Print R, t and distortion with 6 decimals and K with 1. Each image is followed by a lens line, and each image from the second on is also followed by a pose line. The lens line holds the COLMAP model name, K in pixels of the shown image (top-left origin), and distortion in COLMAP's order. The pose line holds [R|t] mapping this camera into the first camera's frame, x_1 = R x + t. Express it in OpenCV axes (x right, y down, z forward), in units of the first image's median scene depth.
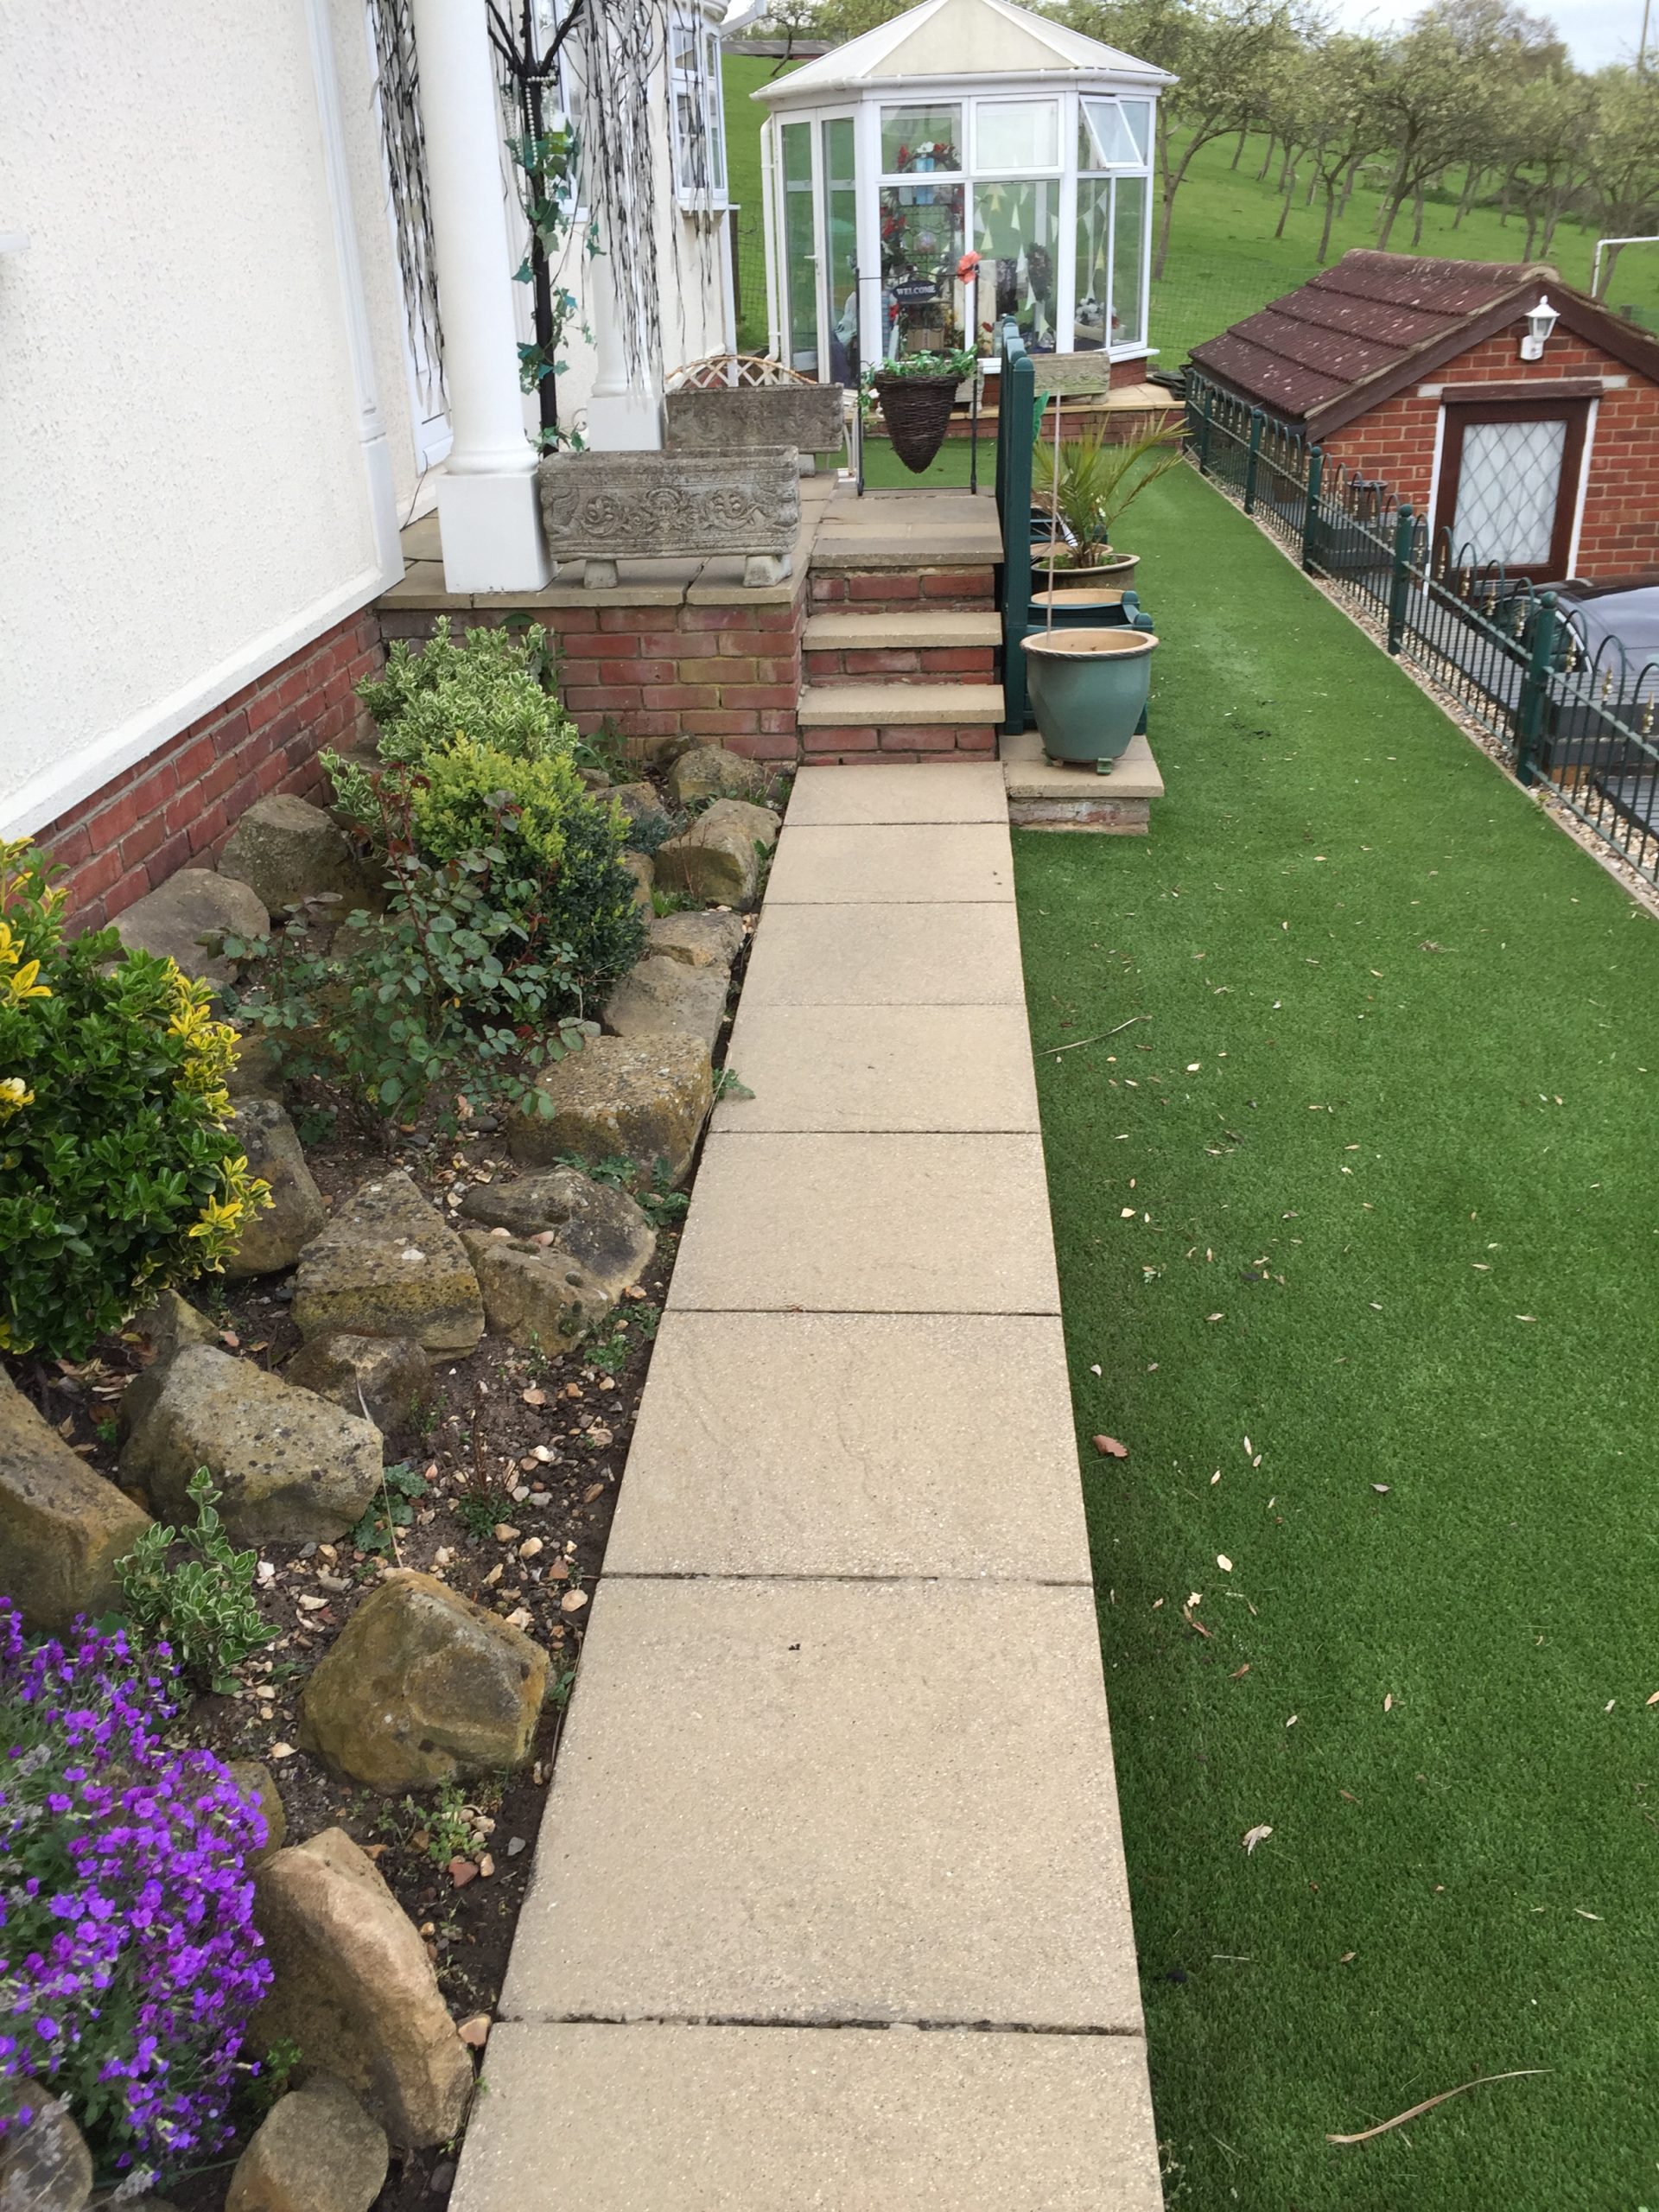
lens RADIAL K [[1891.6, 0, 829.5], [0, 1891.6, 1106.0], [0, 0, 1]] dist [0.080708, -0.123452]
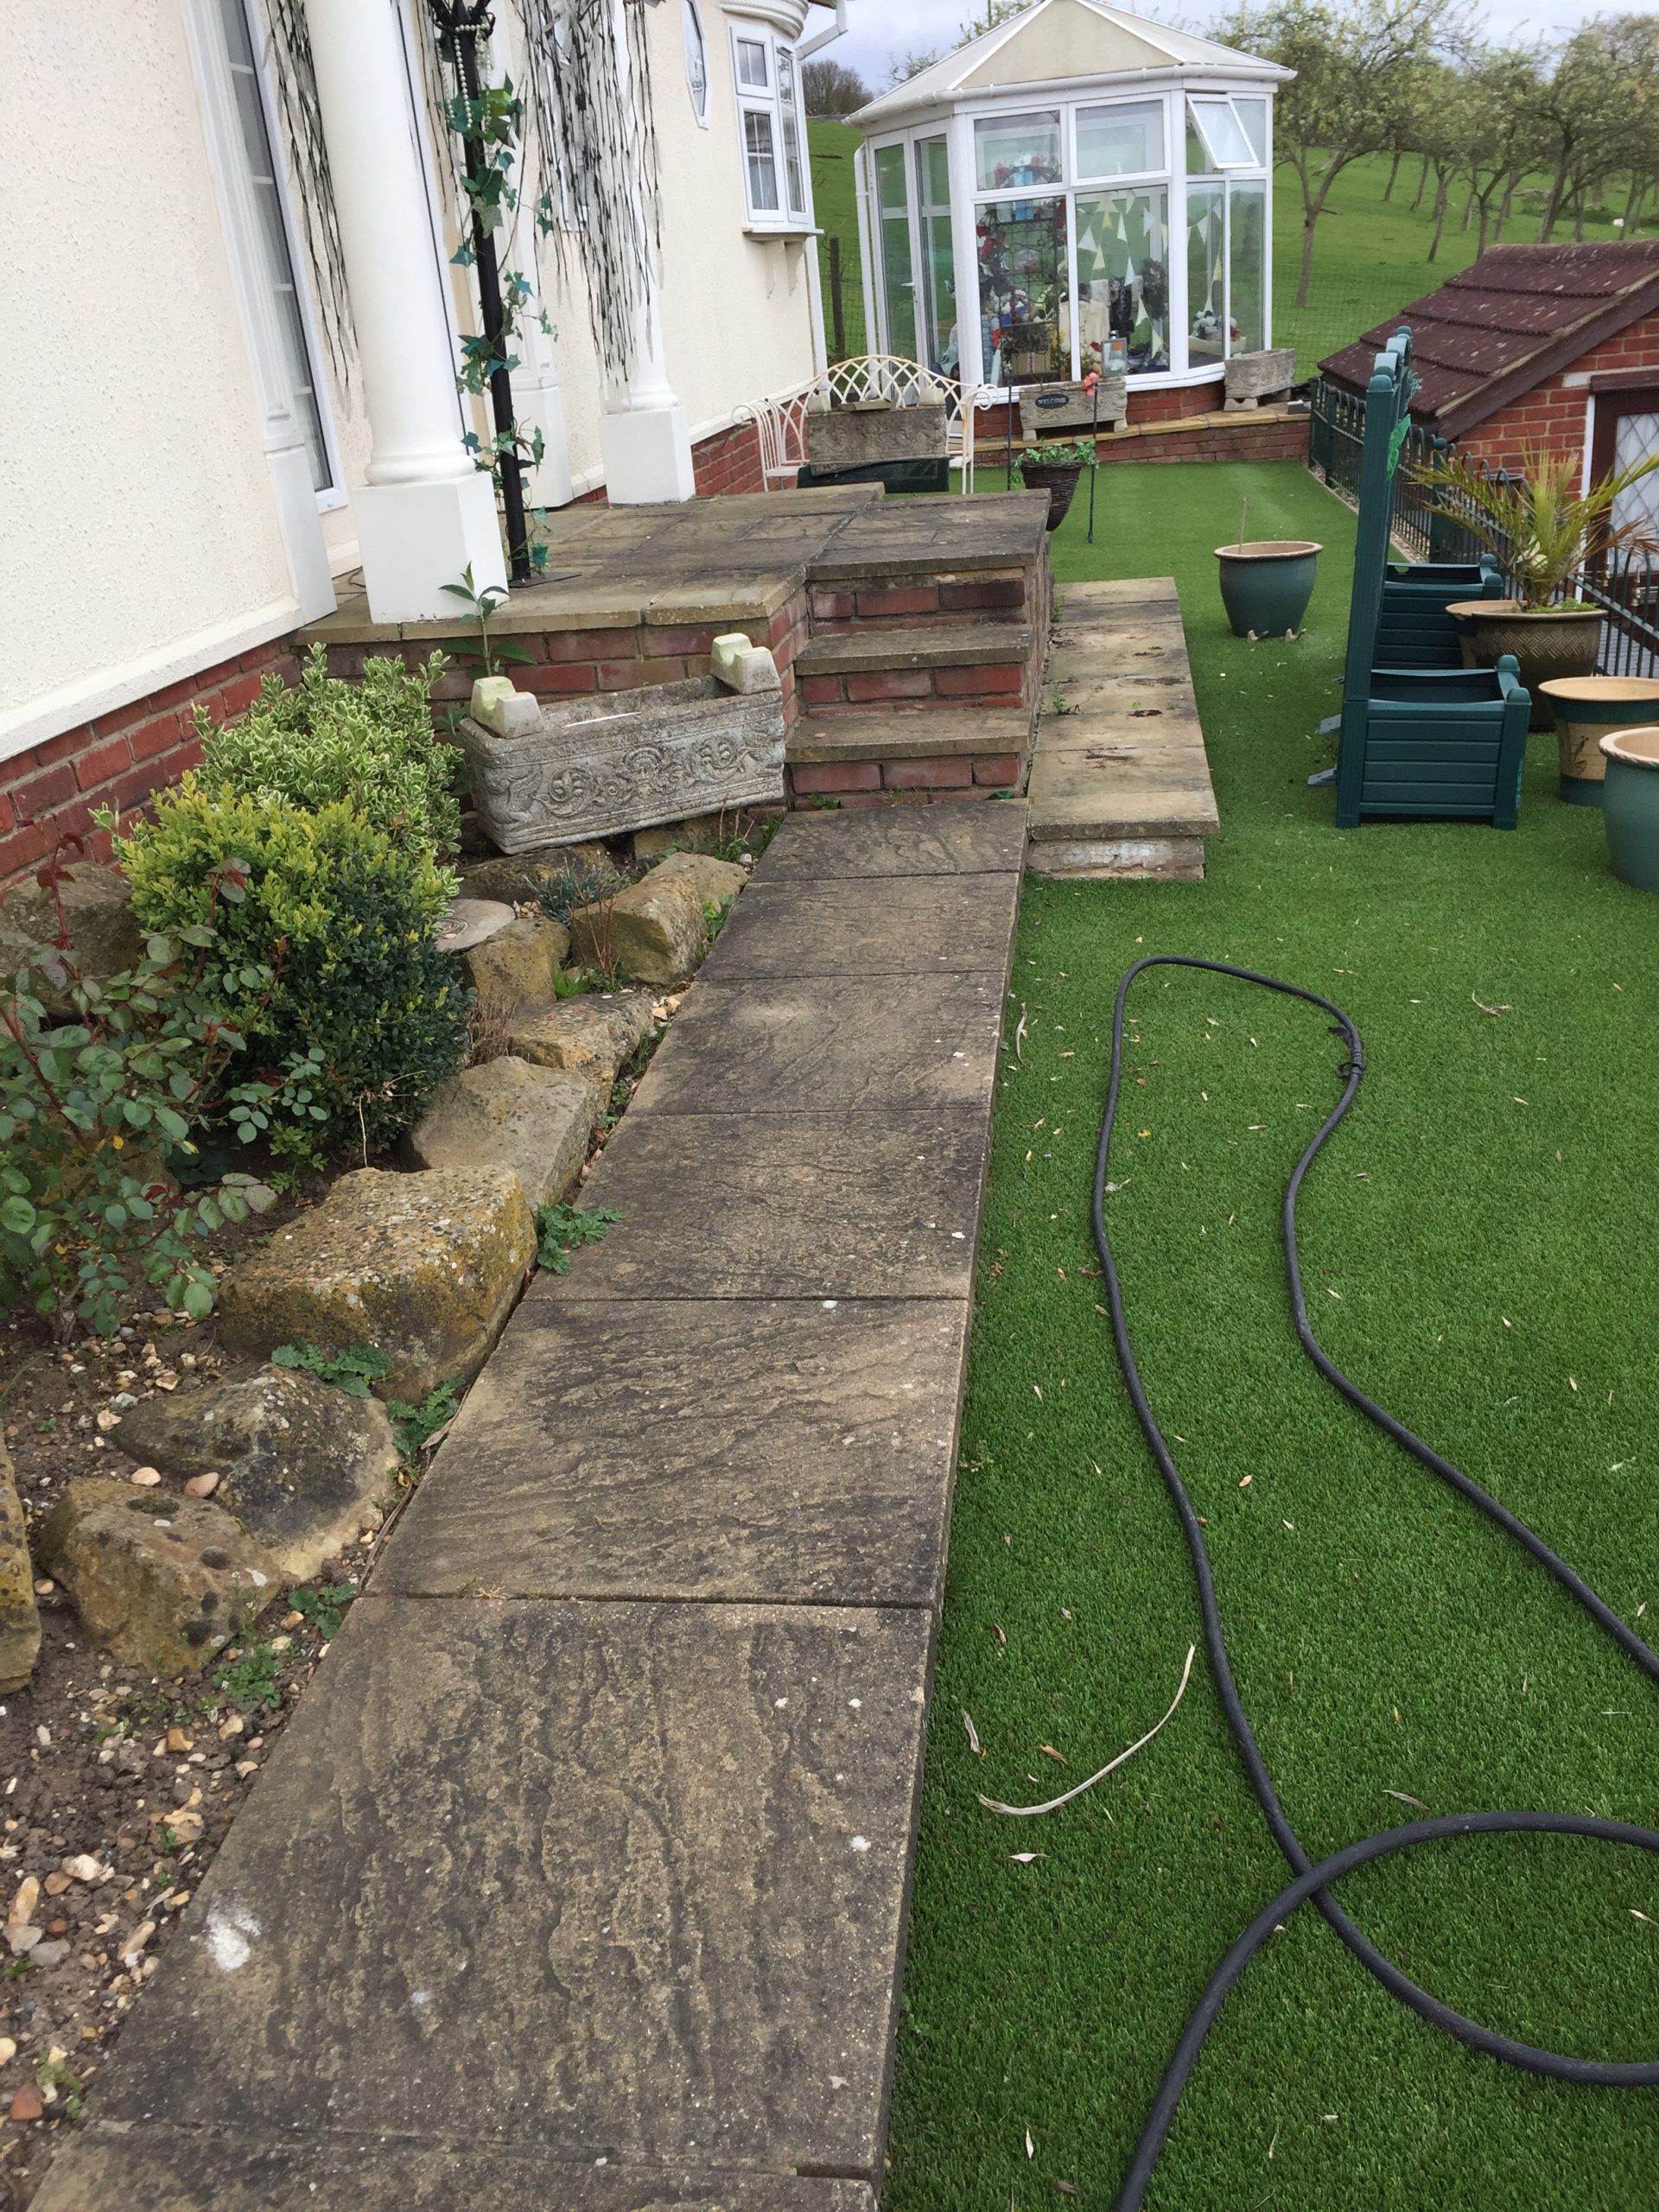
lens RADIAL K [[1891.6, 0, 829.5], [0, 1891.6, 1106.0], [0, 0, 1]] dist [0.080708, -0.123452]
pose [[0.996032, -0.017847, -0.087185, 0.071509], [0.015417, 0.999476, -0.028457, -0.022968], [0.087647, 0.027000, 0.995786, 0.159416]]
